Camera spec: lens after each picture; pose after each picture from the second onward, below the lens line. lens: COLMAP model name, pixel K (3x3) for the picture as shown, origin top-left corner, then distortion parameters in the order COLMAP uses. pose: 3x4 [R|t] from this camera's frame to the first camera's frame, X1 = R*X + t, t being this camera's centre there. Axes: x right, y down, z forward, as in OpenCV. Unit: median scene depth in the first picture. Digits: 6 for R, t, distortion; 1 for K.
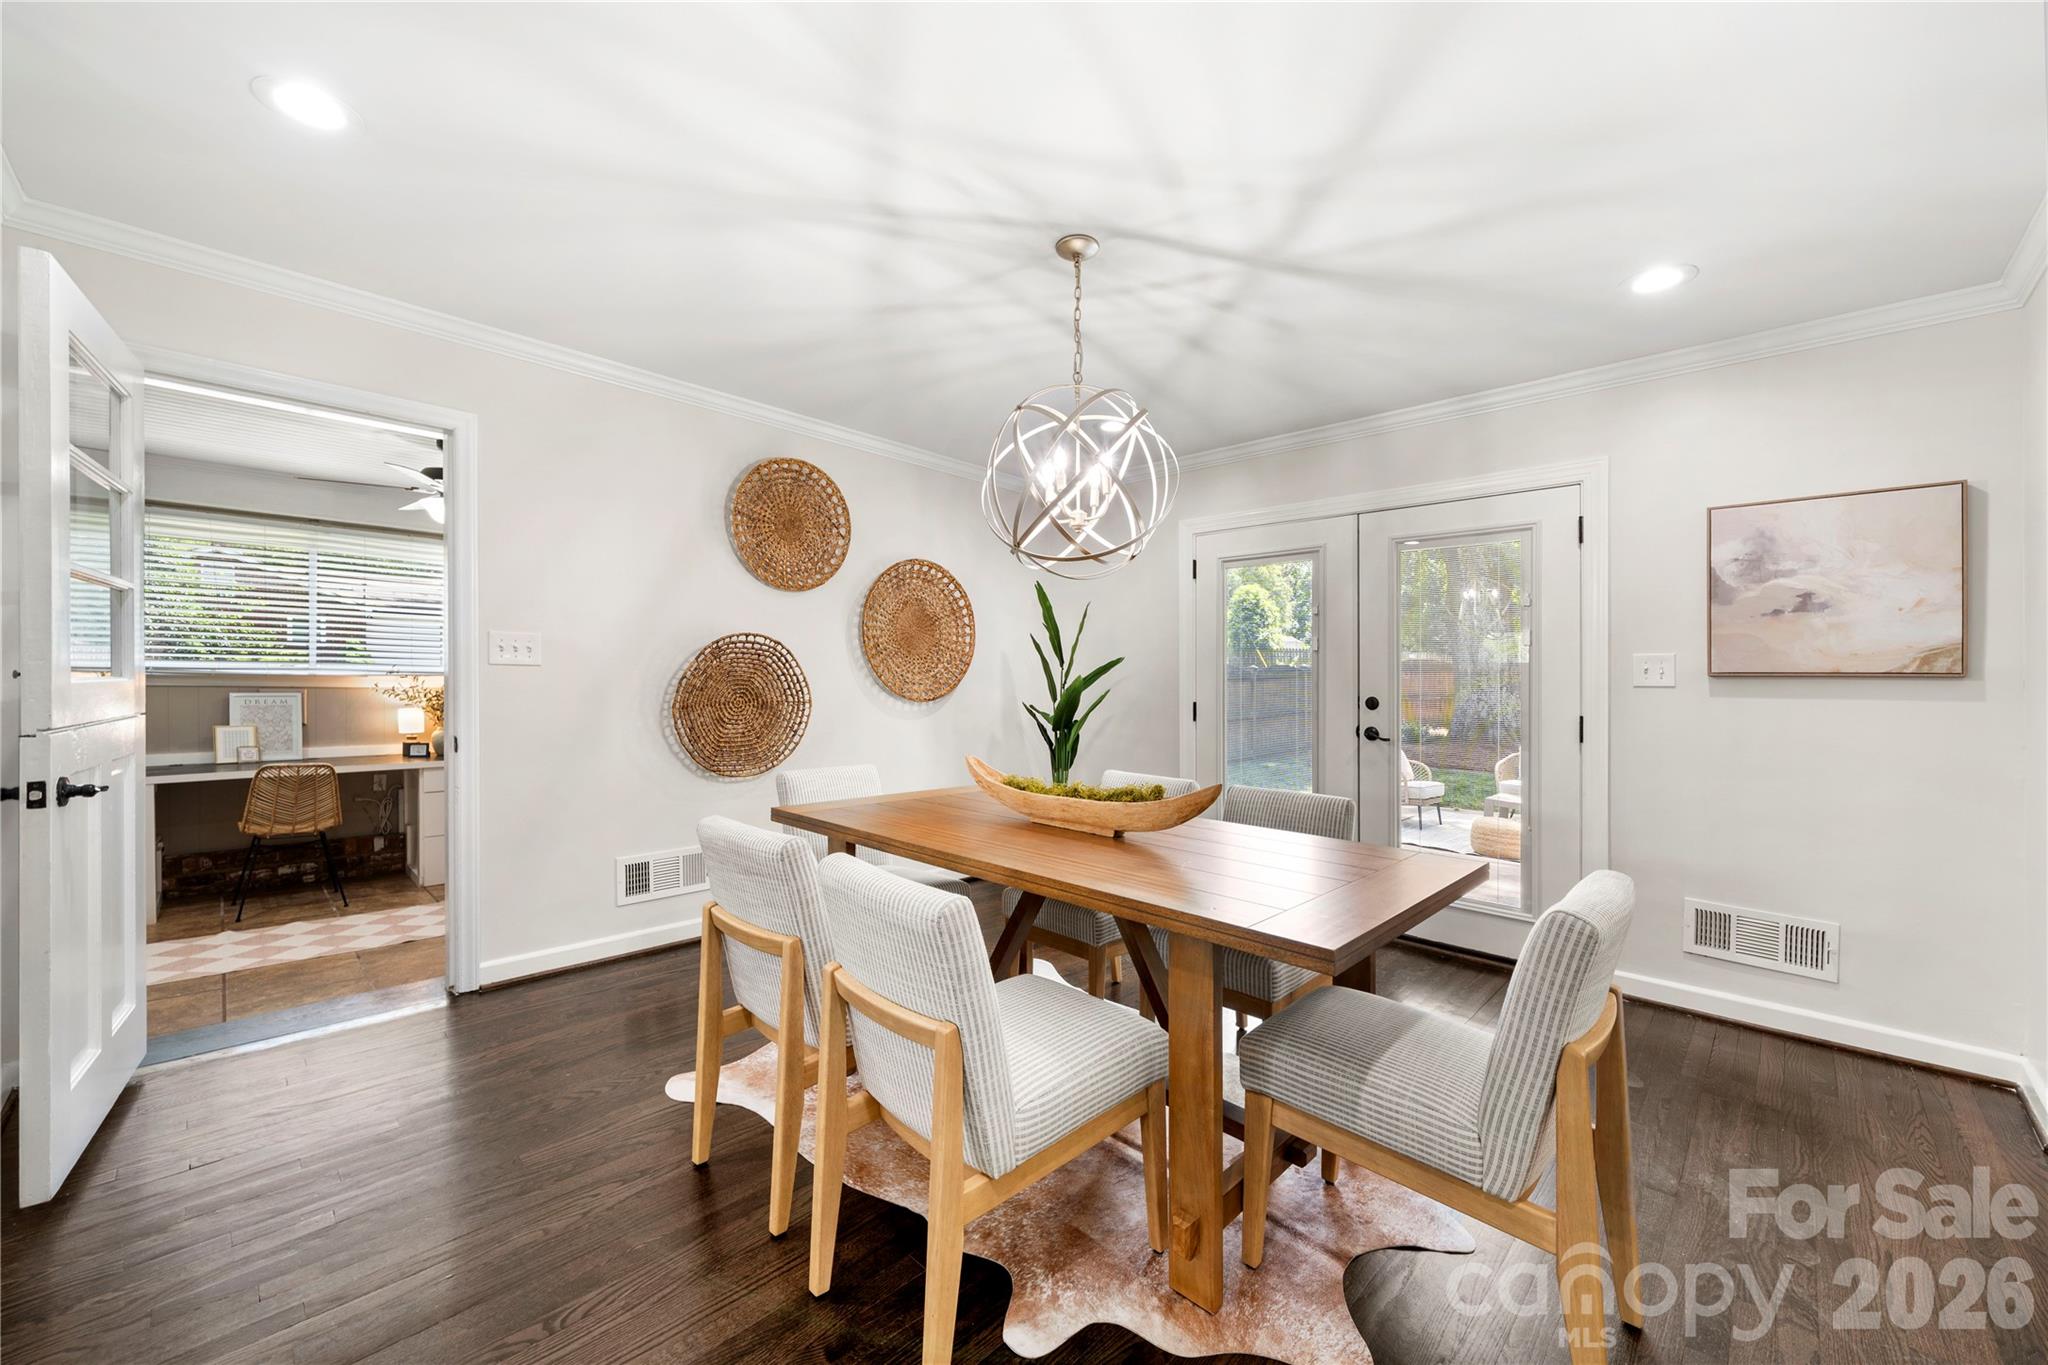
lens RADIAL K [[772.7, 0, 1031.7], [0, 772.7, 682.2], [0, 0, 1]] dist [-0.002163, -0.000256]
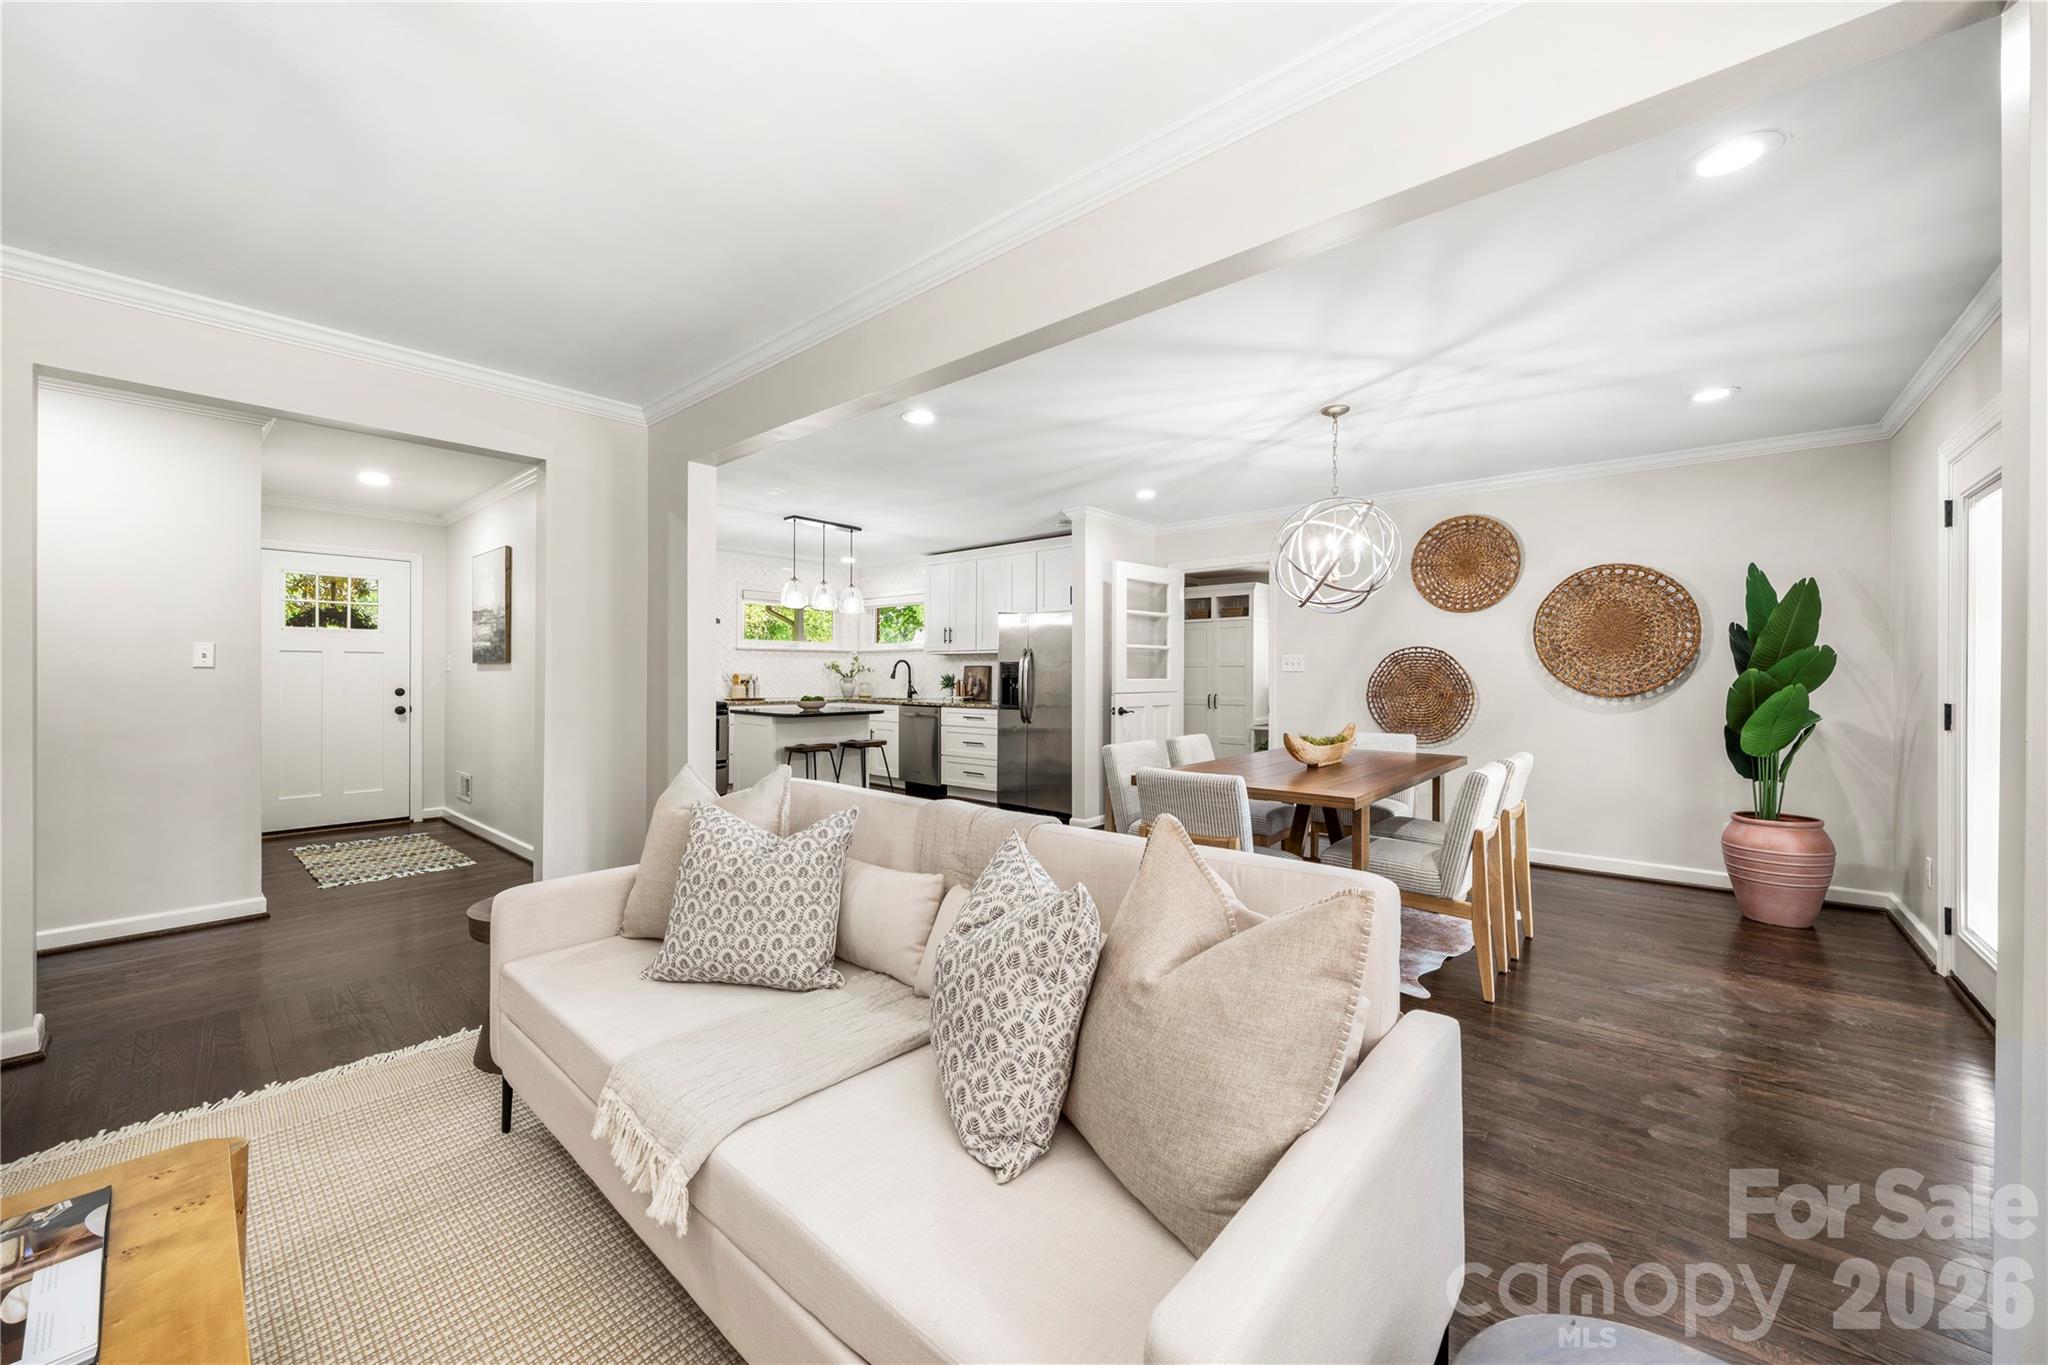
lens RADIAL K [[772.7, 0, 1020.4], [0, 772.7, 678.8], [0, 0, 1]] dist [-0.002163, -0.000256]
pose [[0.055059, -0.009529, -0.998438, 1.064637], [-0.002951, 0.999949, -0.009706, 0.014462], [0.998479, 0.003481, 0.055028, 0.160150]]
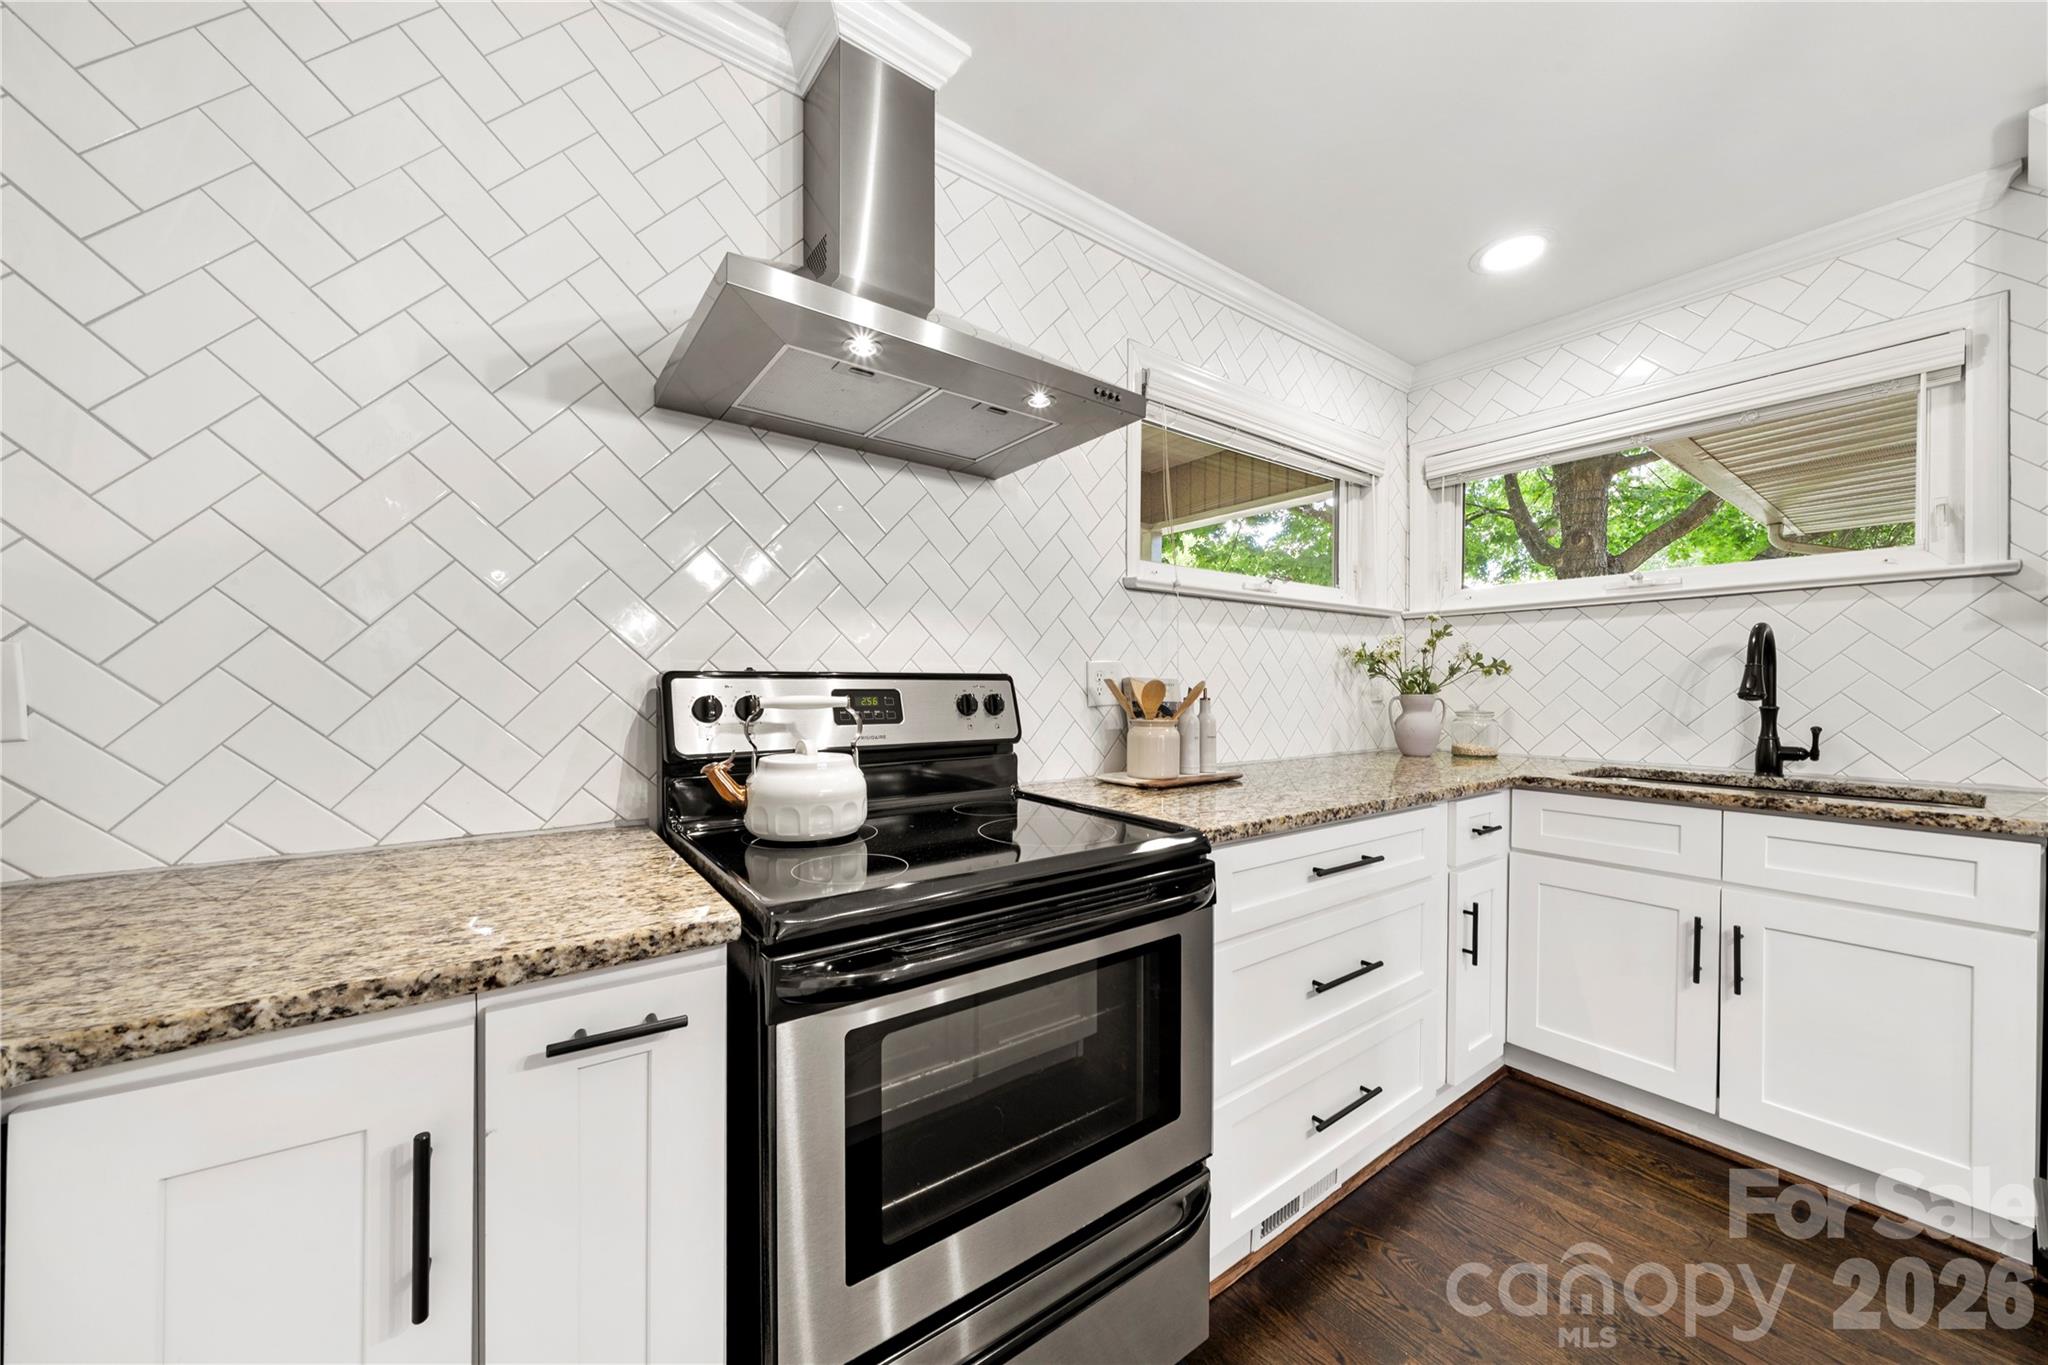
lens RADIAL K [[704.2, 0, 983.4], [0, 704.2, 700.4], [0, 0, 1]] dist [-0.002211, -0.000483]
pose [[-0.189939, -0.003060, -0.981791, -0.720163], [-0.006337, 0.999978, -0.001890, -0.002421], [0.981775, 0.005863, -0.189954, -0.565498]]
